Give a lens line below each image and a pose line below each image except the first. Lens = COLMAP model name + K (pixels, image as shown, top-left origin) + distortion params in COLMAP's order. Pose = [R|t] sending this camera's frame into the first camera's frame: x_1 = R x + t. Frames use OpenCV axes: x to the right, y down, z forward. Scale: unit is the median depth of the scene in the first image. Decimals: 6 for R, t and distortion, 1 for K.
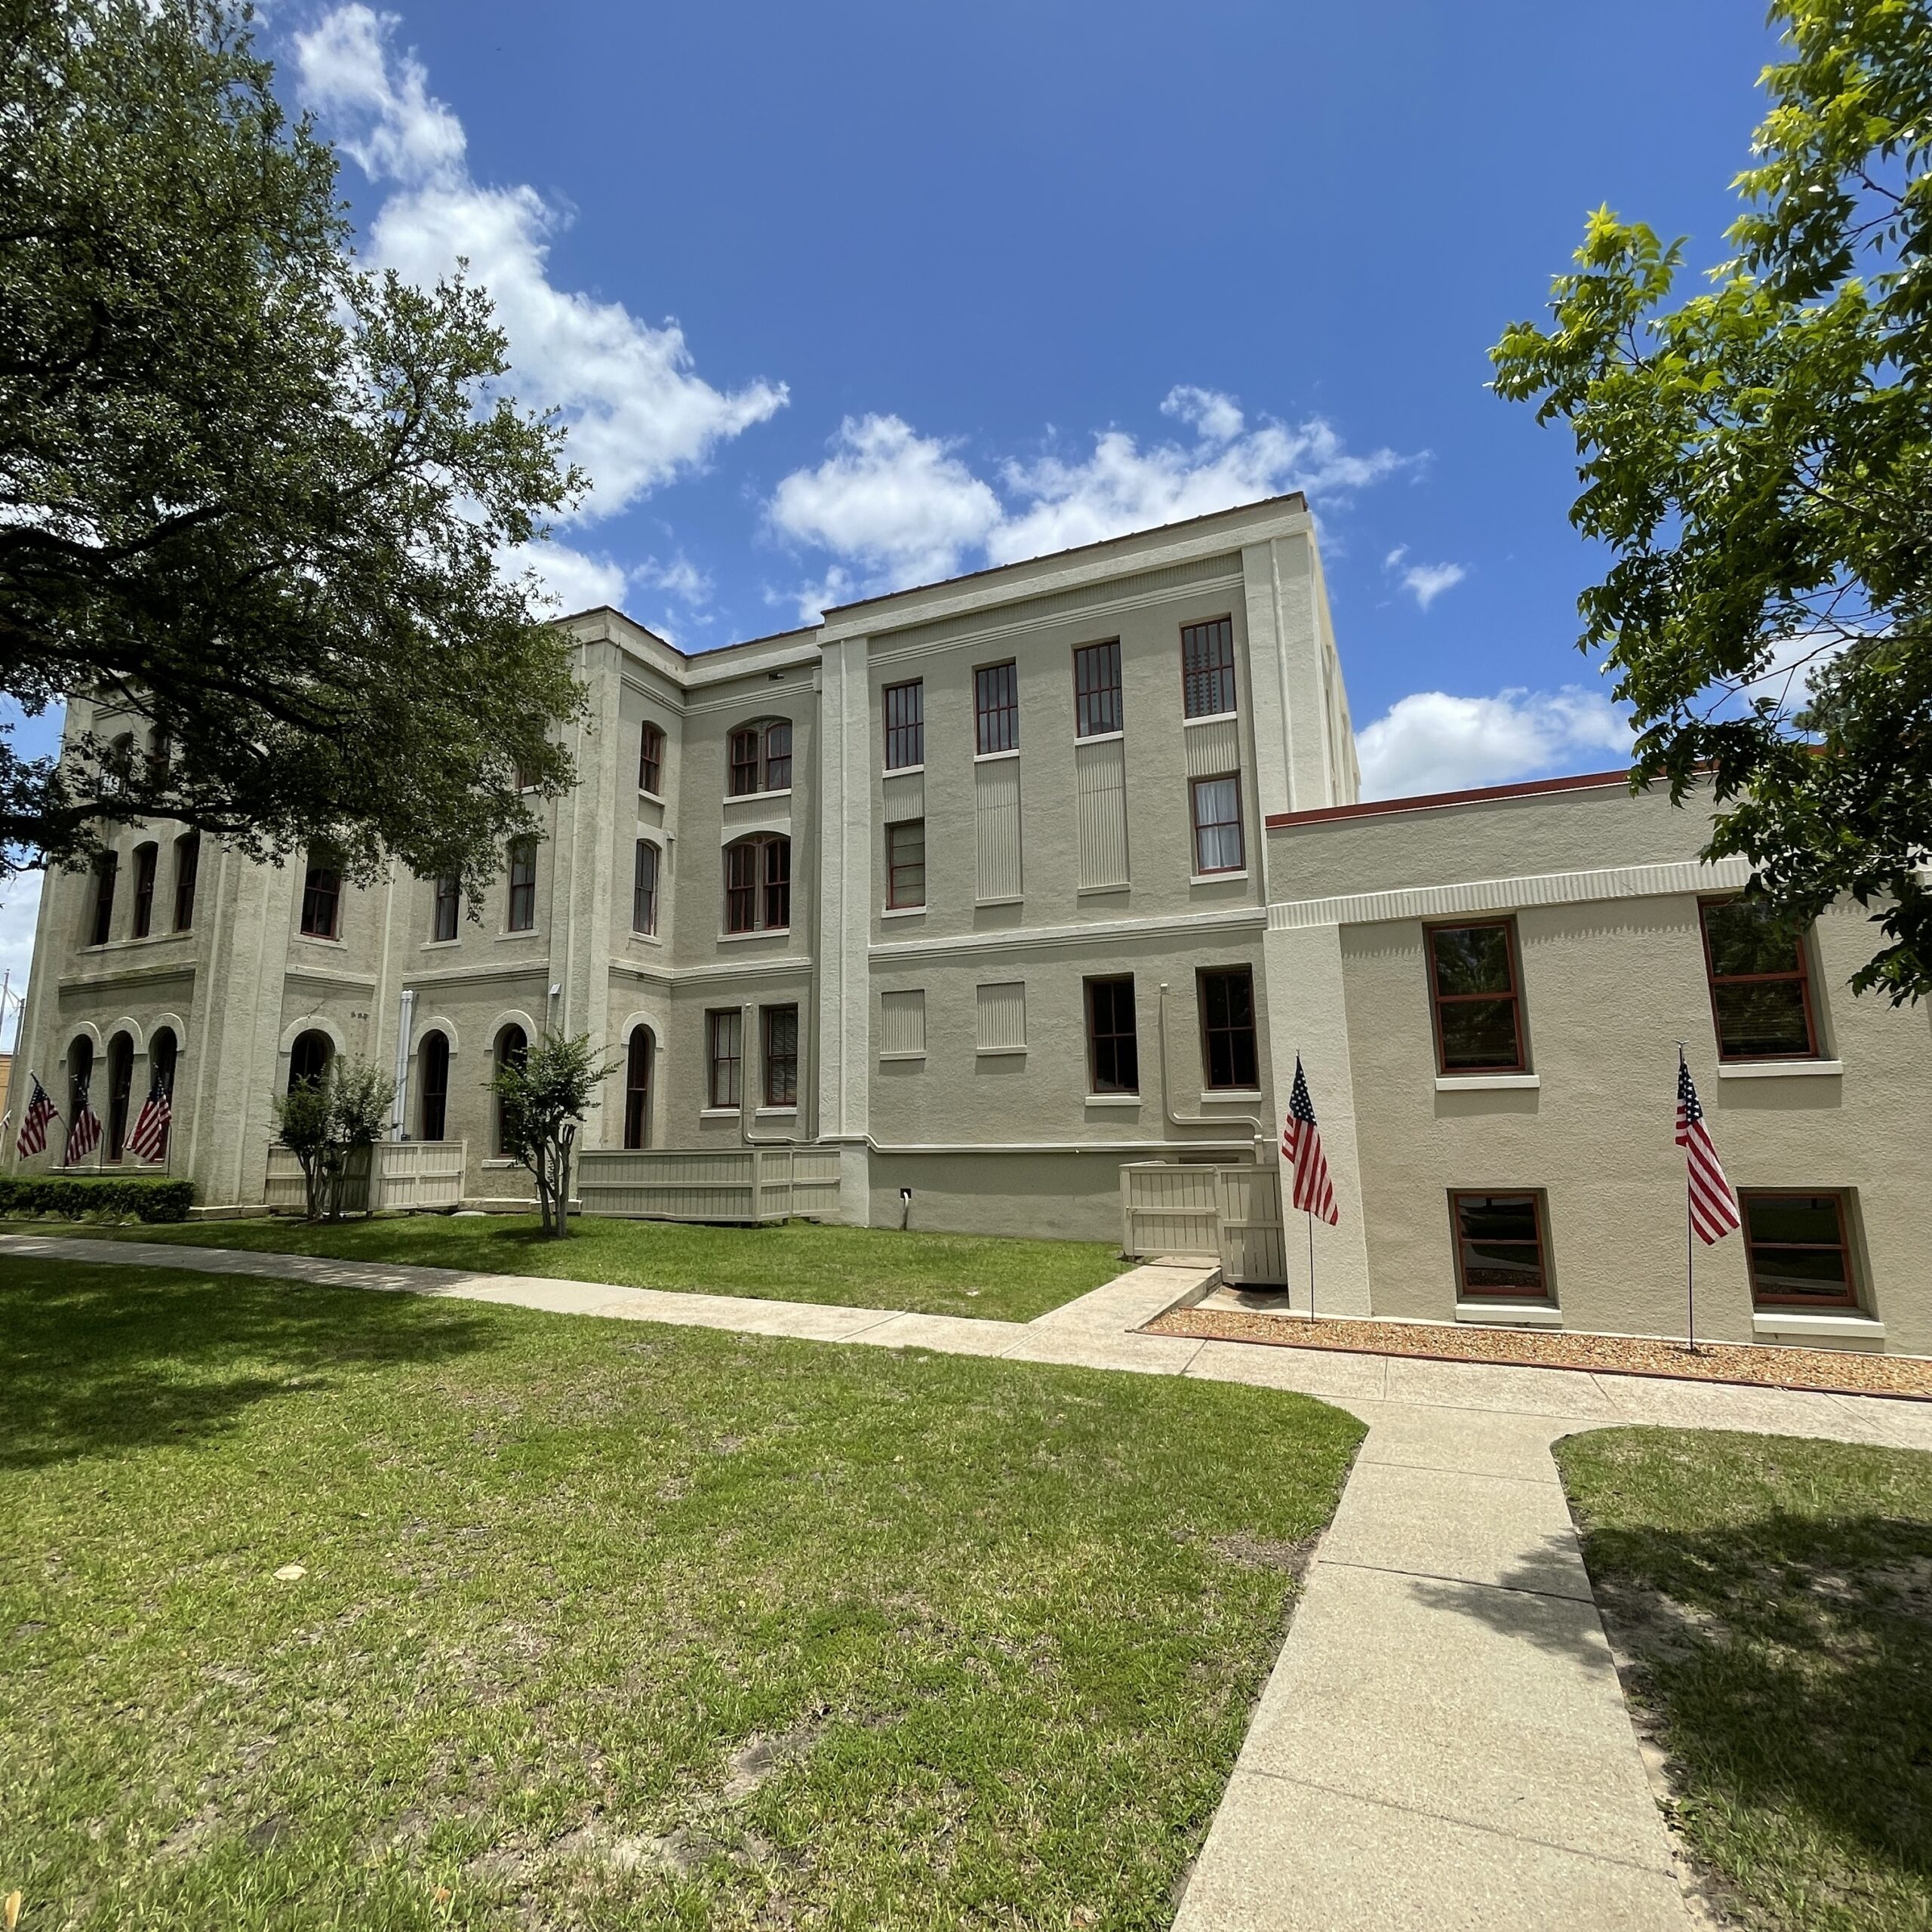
lens RADIAL K [[1033.6, 0, 963.7], [0, 1033.6, 963.5], [0, 0, 1]] dist [-0.017468, -0.001162]
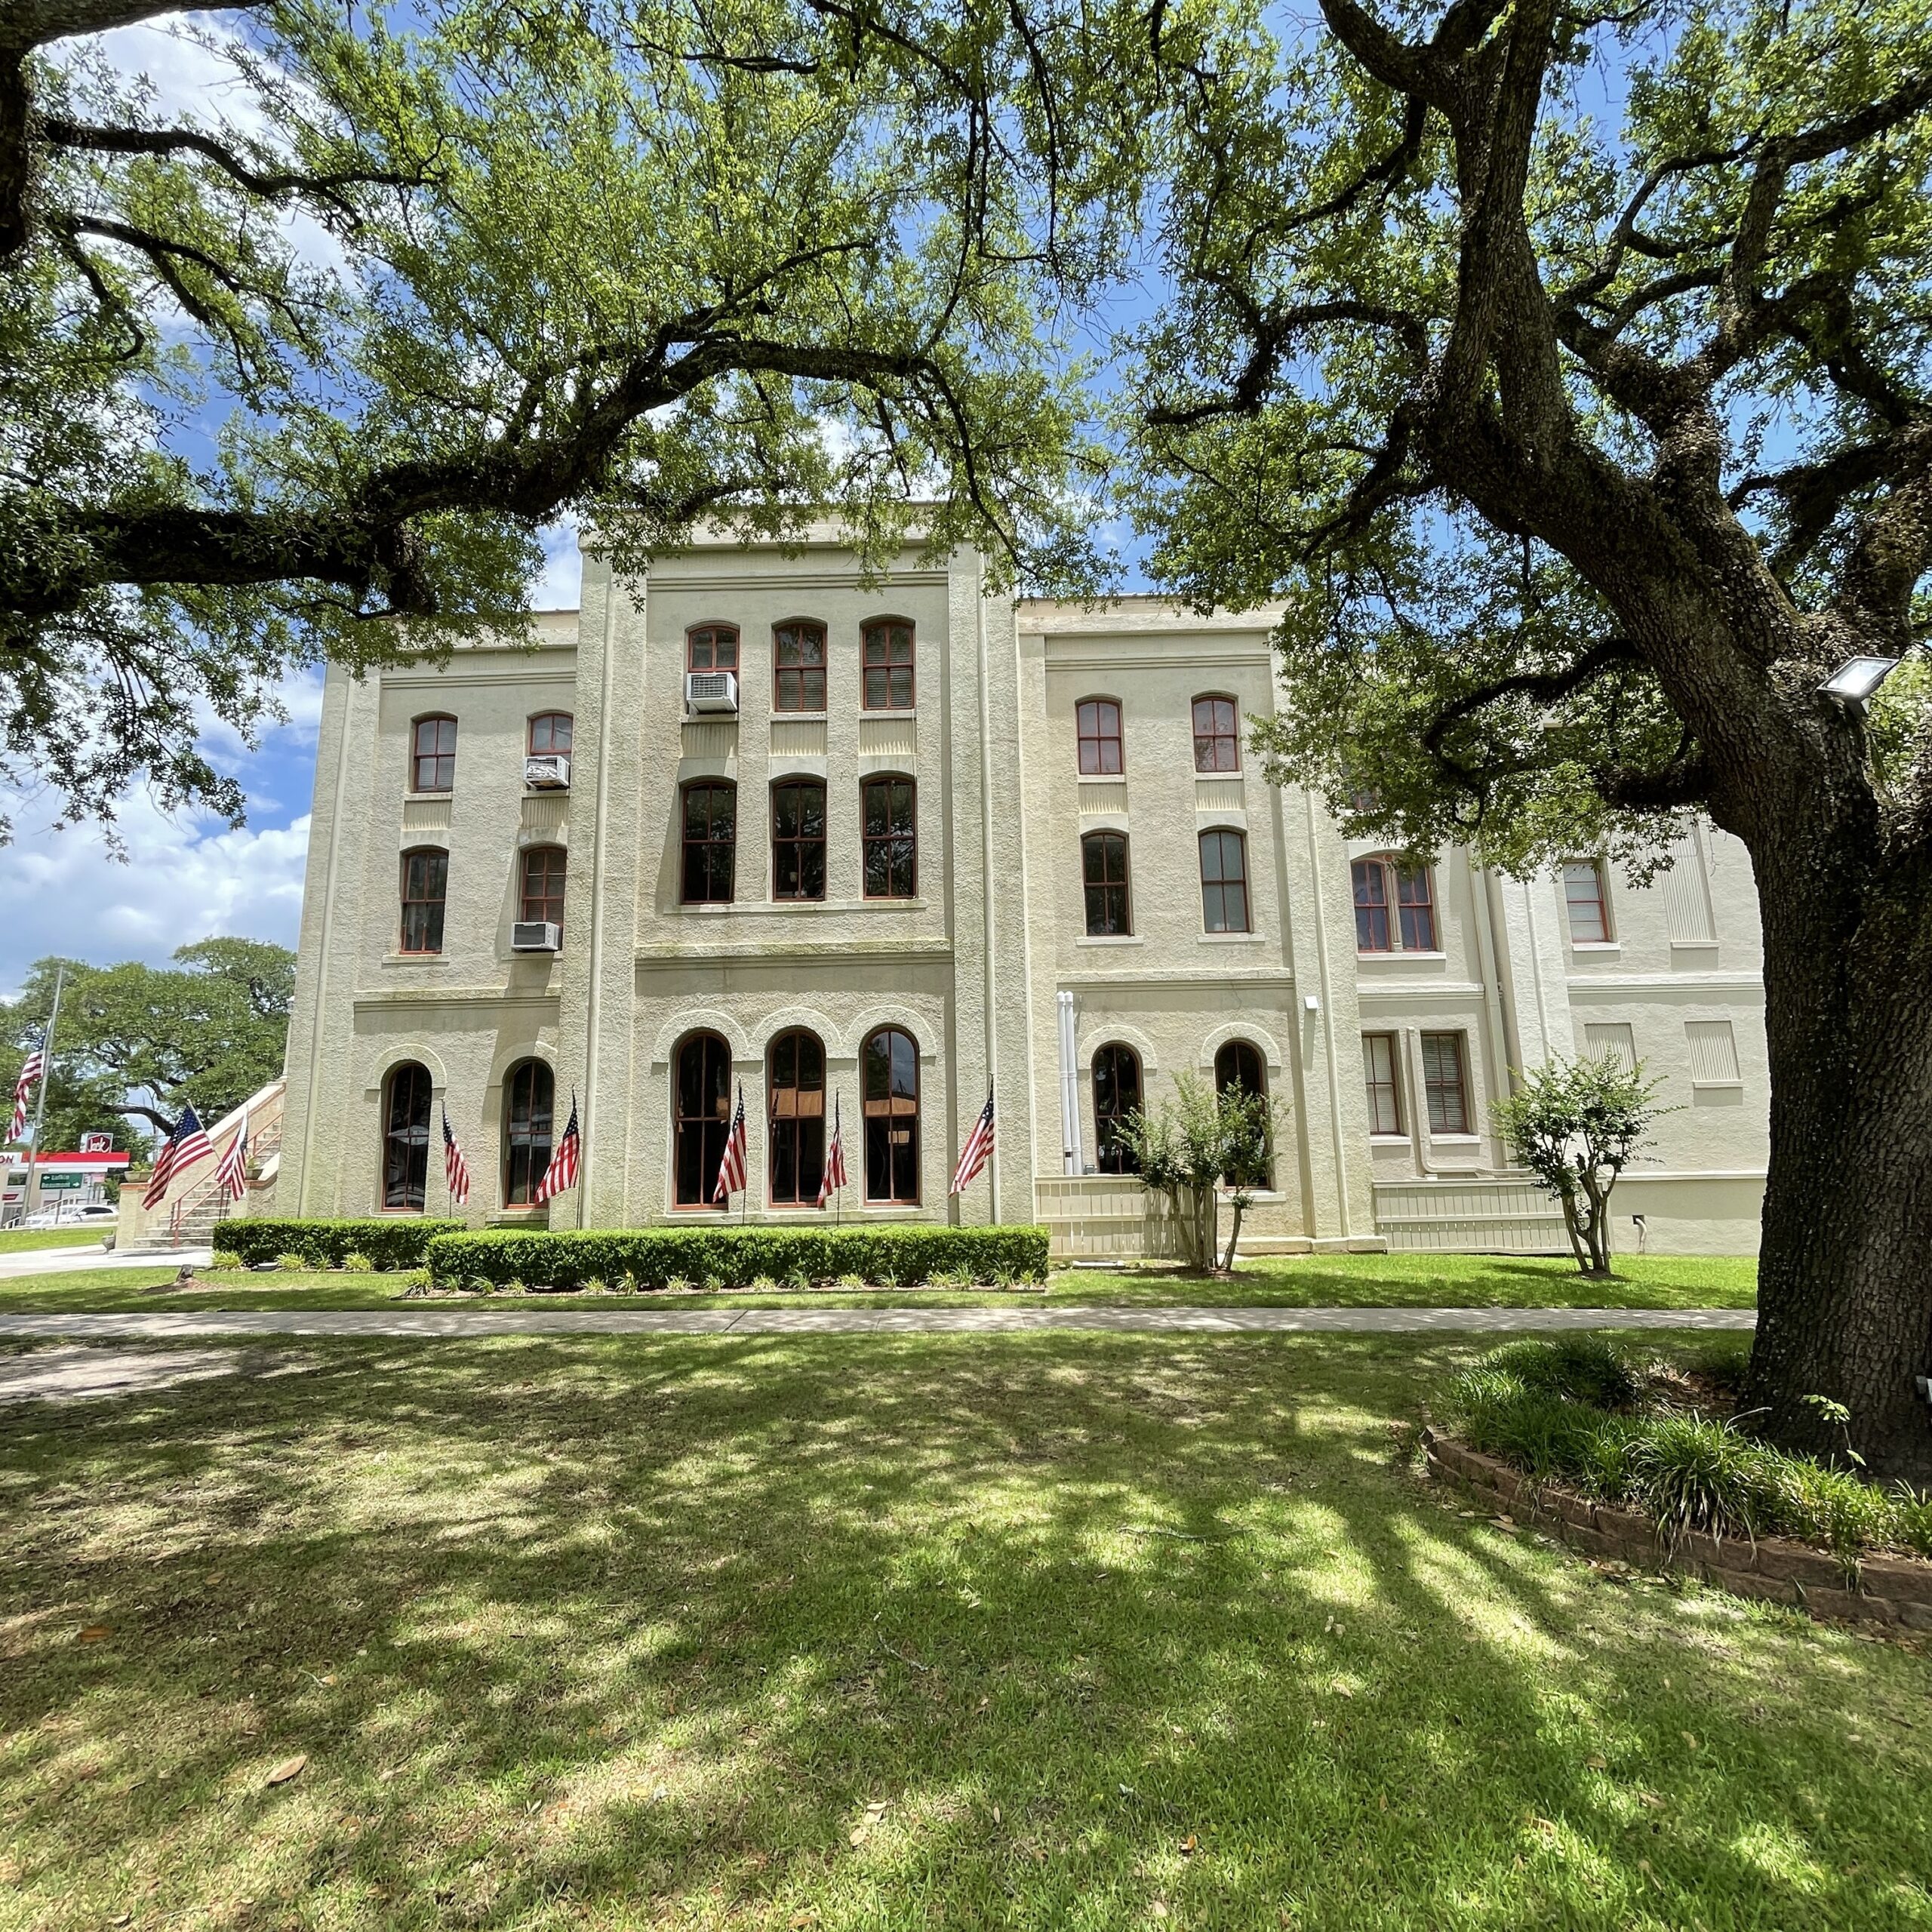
lens RADIAL K [[1033.6, 0, 964.0], [0, 1033.6, 969.8], [0, 0, 1]] dist [-0.017468, -0.001162]
pose [[0.924004, 0.066928, 0.376481, -0.974960], [-0.061544, 0.997757, -0.026325, 0.036782], [-0.377398, 0.001154, 0.926050, 0.271013]]
